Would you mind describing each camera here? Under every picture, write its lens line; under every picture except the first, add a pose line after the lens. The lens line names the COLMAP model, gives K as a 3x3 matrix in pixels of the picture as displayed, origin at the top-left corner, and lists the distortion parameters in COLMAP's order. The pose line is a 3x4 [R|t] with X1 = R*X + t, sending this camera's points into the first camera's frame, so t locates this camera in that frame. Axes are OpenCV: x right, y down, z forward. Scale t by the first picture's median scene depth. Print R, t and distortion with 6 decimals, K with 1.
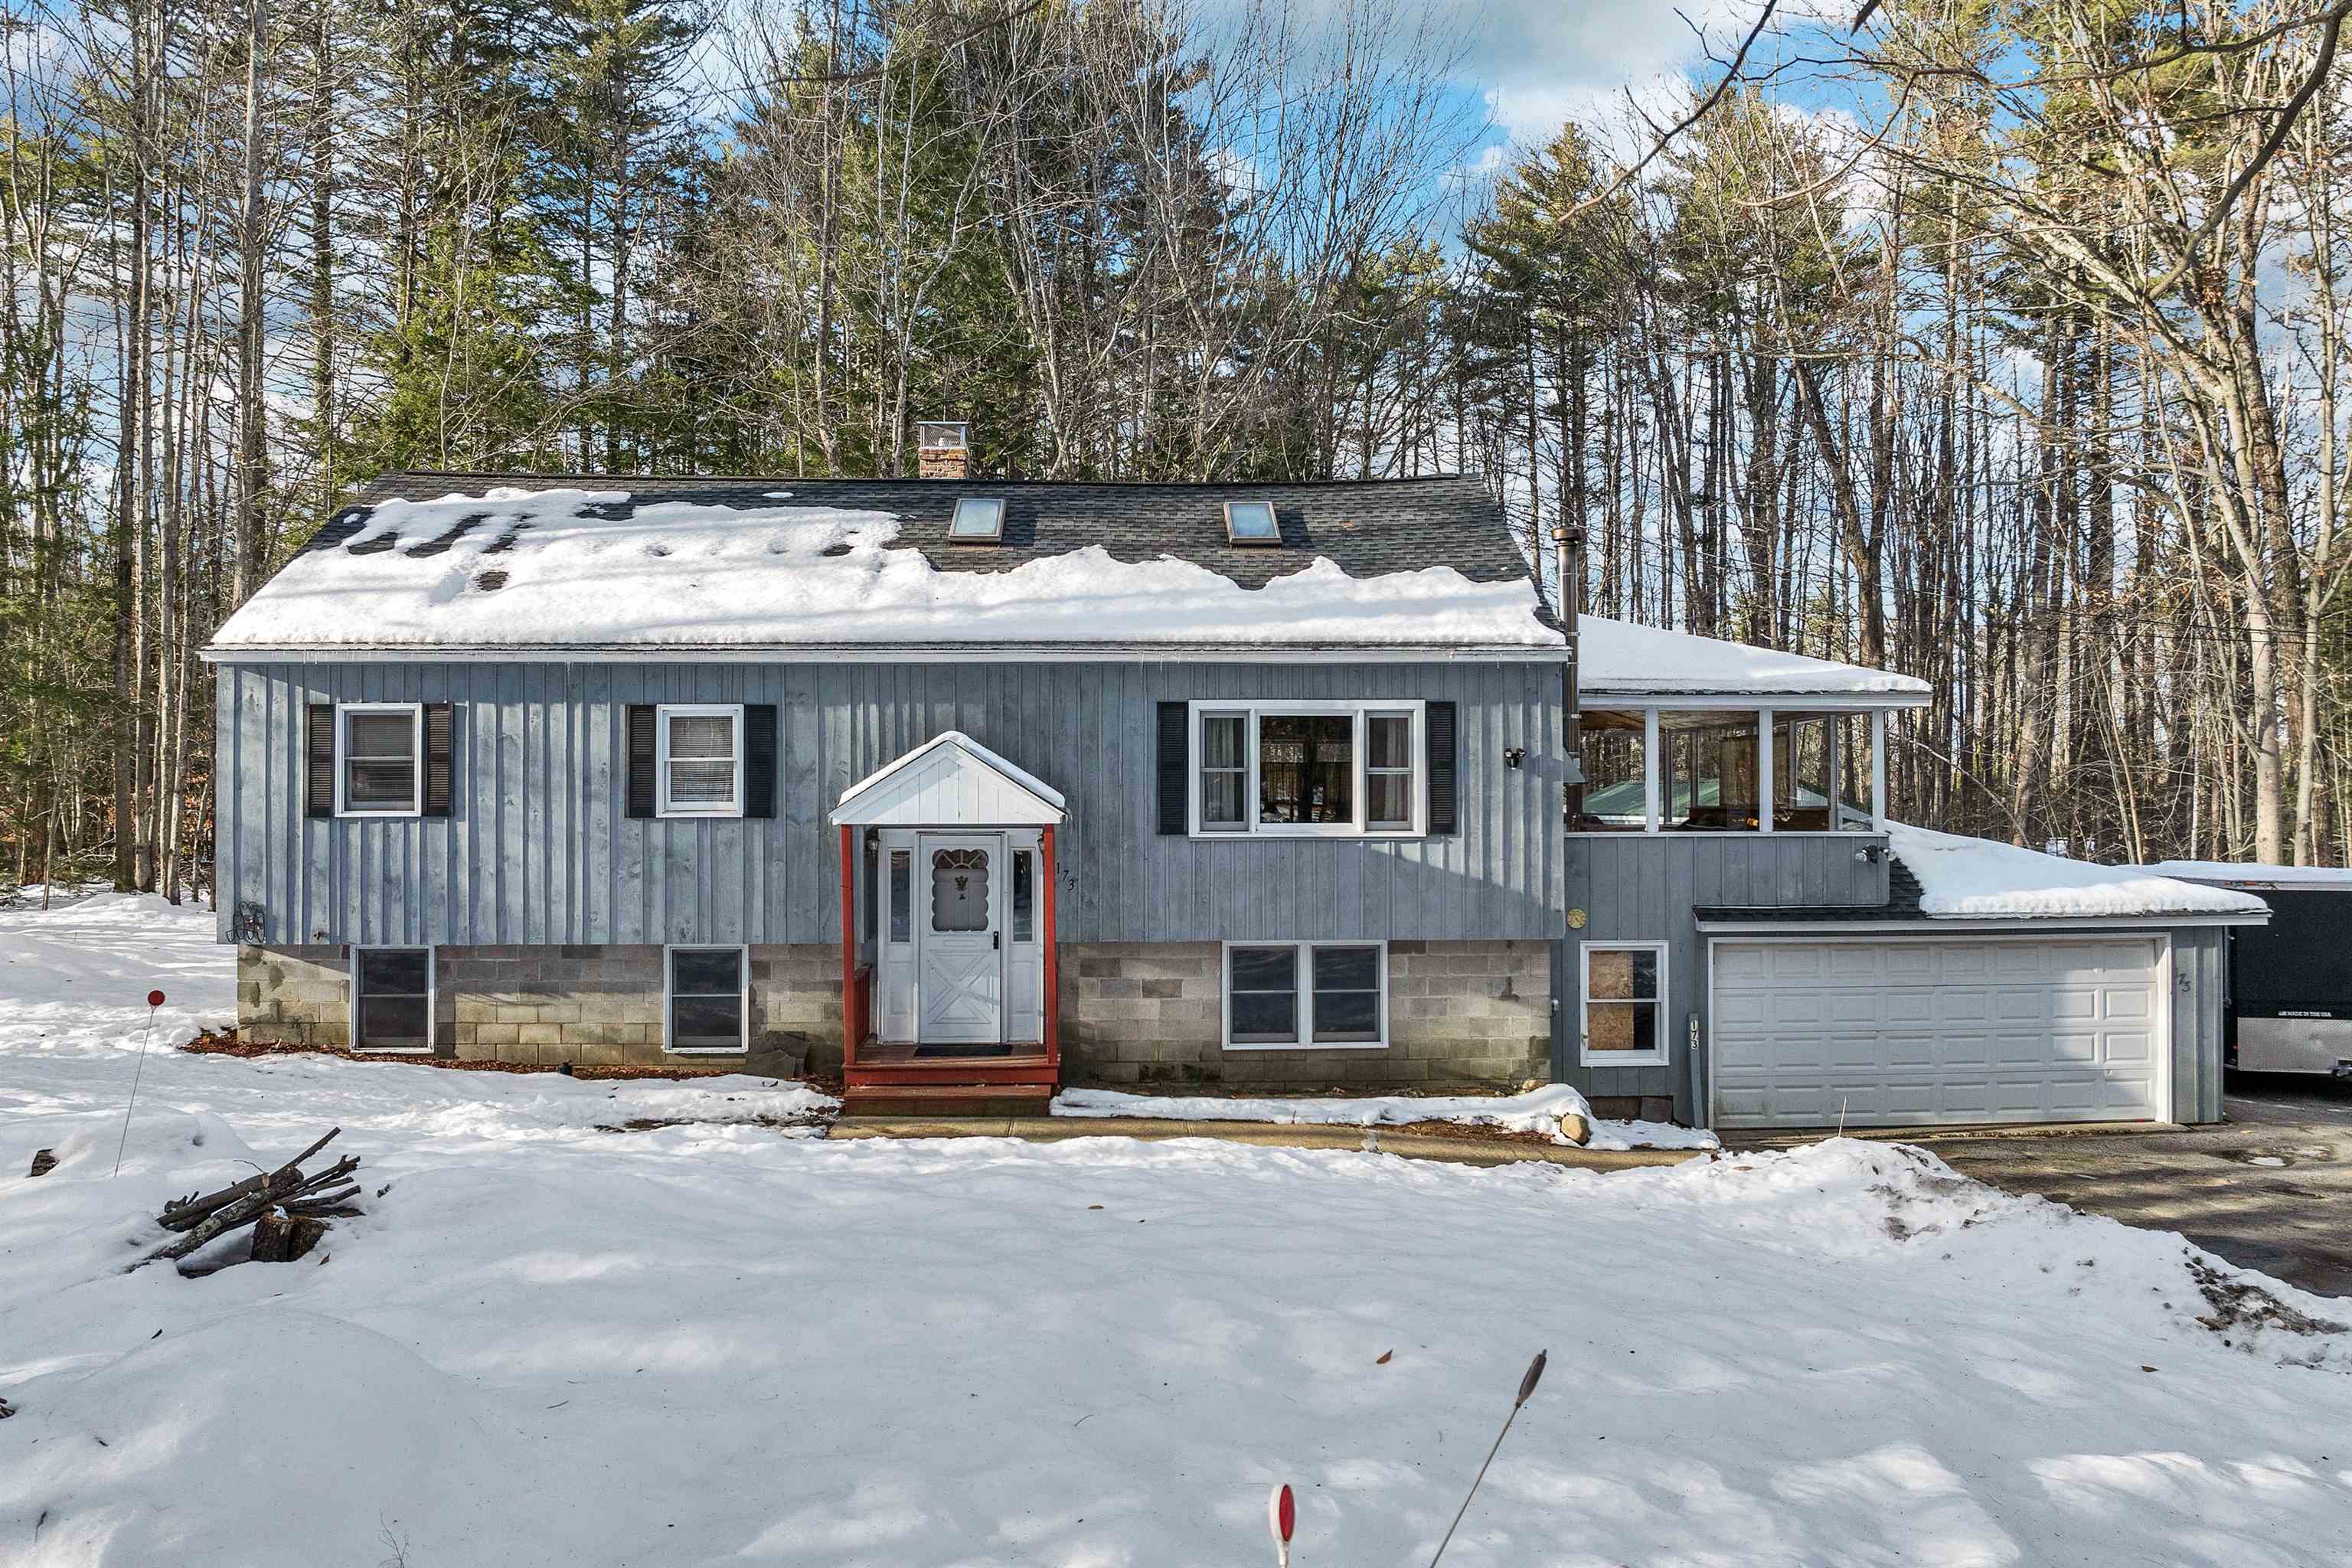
lens RADIAL K [[1693.2, 0, 1176.0], [0, 1693.2, 784.0], [0, 0, 1]] dist [-0.038980, -0.001128]
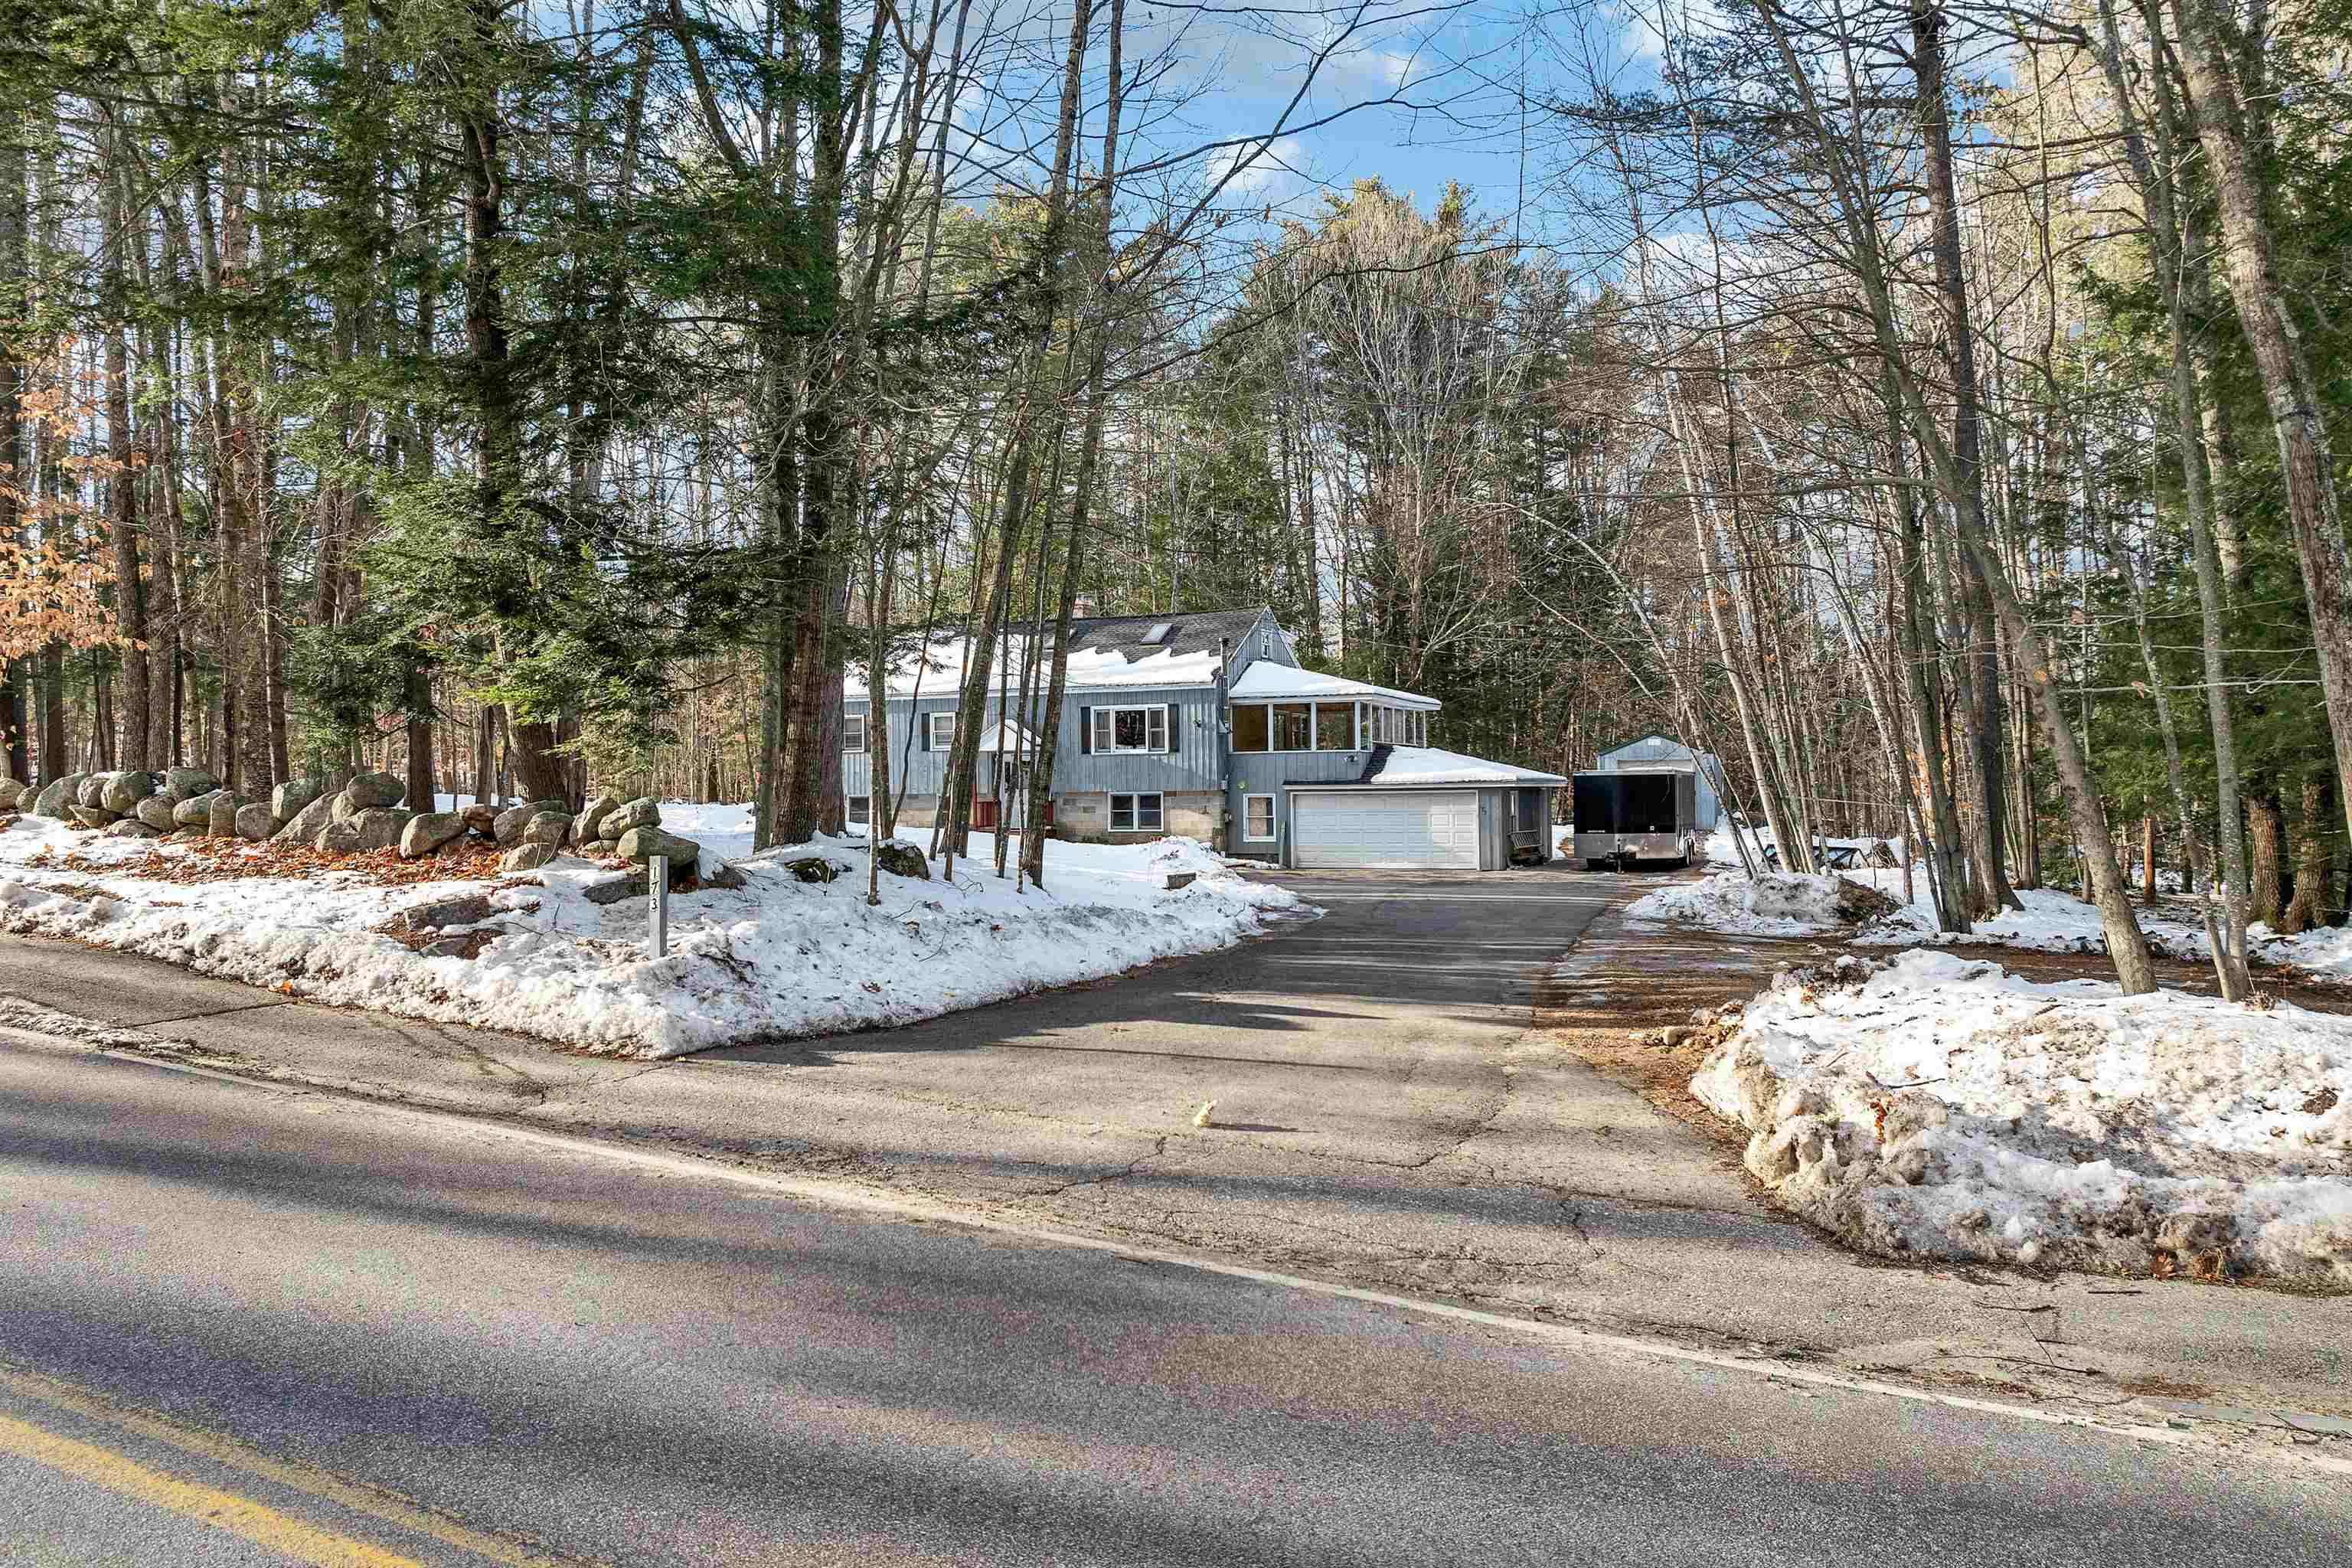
lens RADIAL K [[1693.2, 0, 1176.0], [0, 1693.2, 784.0], [0, 0, 1]] dist [-0.038980, -0.001128]
pose [[0.897144, -0.007744, -0.441670, 1.379276], [0.013202, 0.999870, 0.009286, 0.056081], [0.441540, -0.014162, 0.897130, -1.472478]]
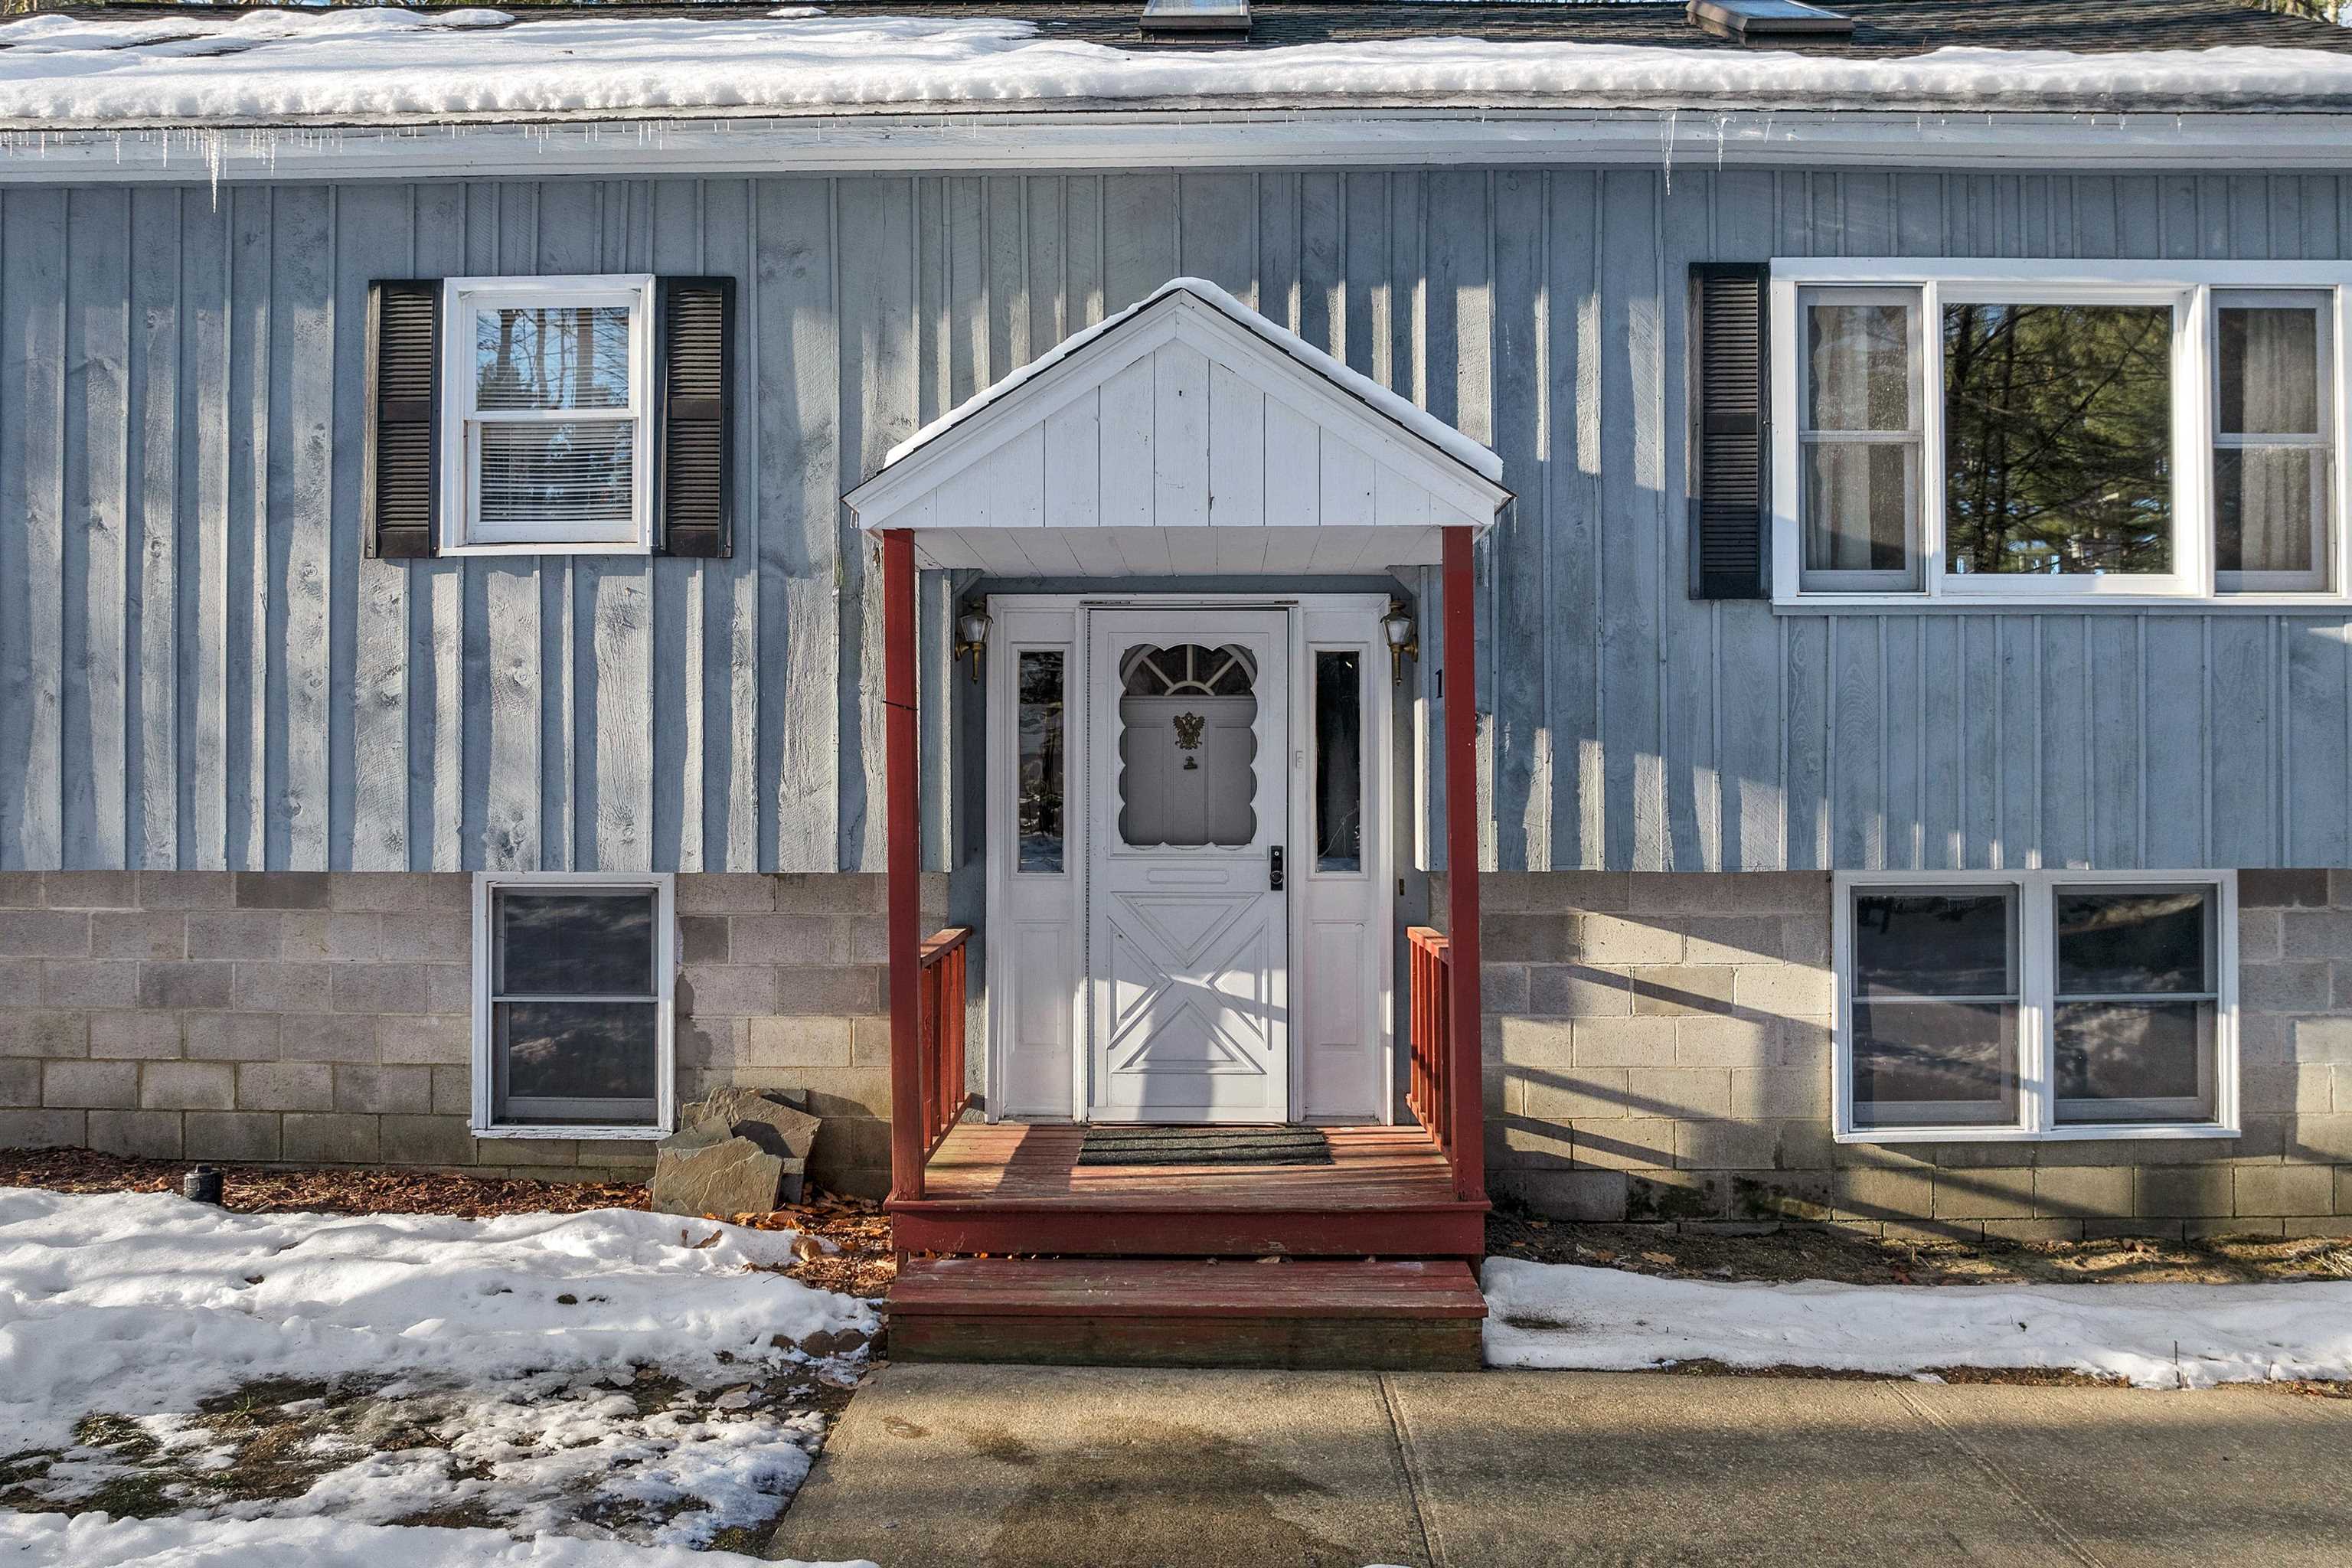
lens RADIAL K [[1693.2, 0, 1176.0], [0, 1693.2, 784.0], [0, 0, 1]] dist [-0.038980, -0.001128]
pose [[0.997761, 0.000228, -0.066874, -0.104382], [0.000111, 0.999987, 0.005068, 0.070965], [0.066874, -0.005064, 0.997749, 0.601620]]
